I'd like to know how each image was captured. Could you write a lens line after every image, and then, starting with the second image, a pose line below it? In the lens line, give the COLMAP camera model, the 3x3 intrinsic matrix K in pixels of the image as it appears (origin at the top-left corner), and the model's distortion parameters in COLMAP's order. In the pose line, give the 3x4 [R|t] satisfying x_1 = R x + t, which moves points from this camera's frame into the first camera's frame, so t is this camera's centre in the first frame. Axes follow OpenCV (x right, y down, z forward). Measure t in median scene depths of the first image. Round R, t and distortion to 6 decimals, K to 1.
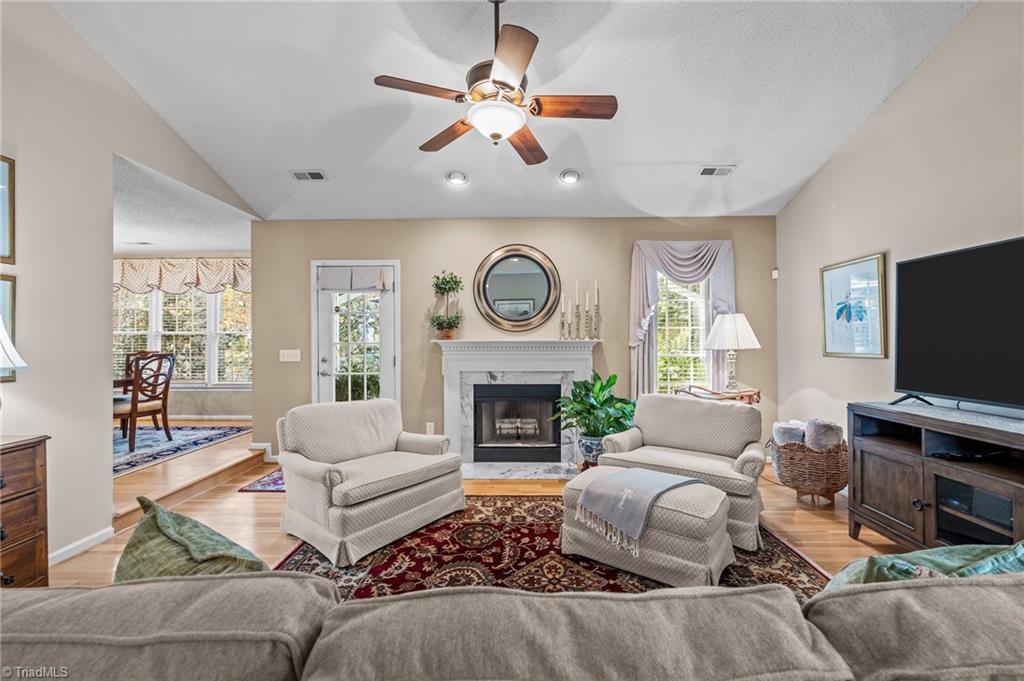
lens RADIAL K [[418.6, 0, 510.4], [0, 418.6, 338.4], [0, 0, 1]] dist [0.000803, -0.000121]
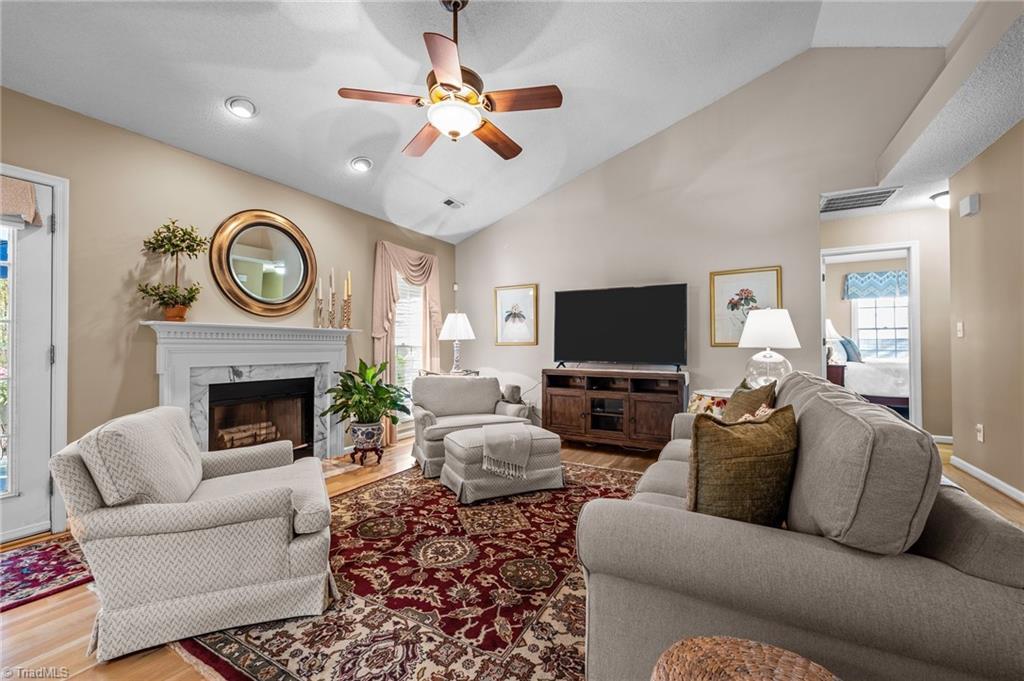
lens RADIAL K [[418.6, 0, 510.4], [0, 418.6, 338.4], [0, 0, 1]] dist [0.000803, -0.000121]
pose [[0.473277, 0.019132, 0.880706, -0.614523], [-0.010005, 0.999816, -0.016344, 0.045146], [-0.880857, -0.001076, 0.473381, 0.236085]]
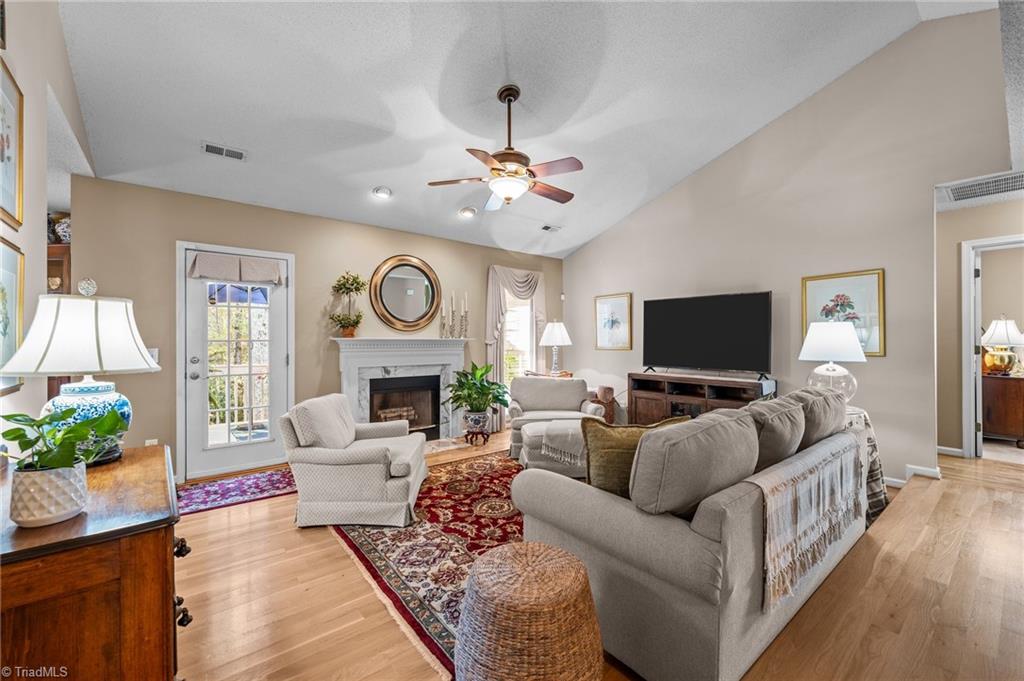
lens RADIAL K [[419.5, 0, 511.2], [0, 419.5, 335.1], [0, 0, 1]] dist [0.003972, -0.000040]
pose [[0.763658, 0.011633, 0.645517, -0.645047], [-0.008759, 0.999932, -0.007657, 0.001504], [-0.645562, 0.000193, 0.763708, -0.081676]]
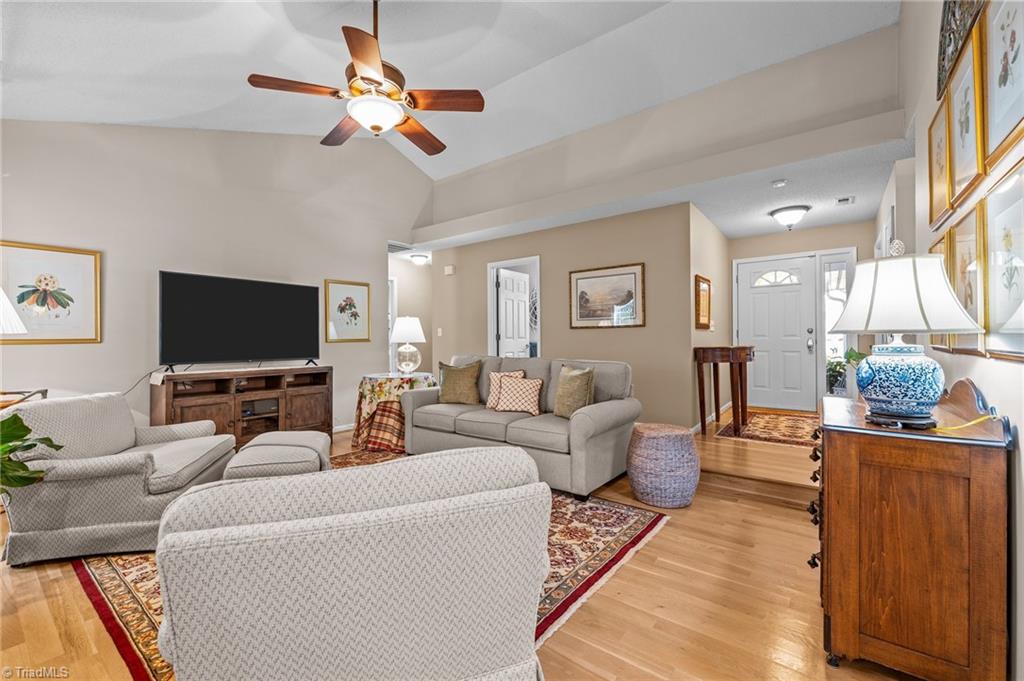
lens RADIAL K [[418.6, 0, 510.4], [0, 418.6, 338.4], [0, 0, 1]] dist [0.000803, -0.000121]
pose [[-0.804416, 0.010375, 0.593976, -0.630041], [0.004813, 0.999928, -0.010947, 0.048045], [-0.594048, -0.005948, -0.804408, 1.107917]]
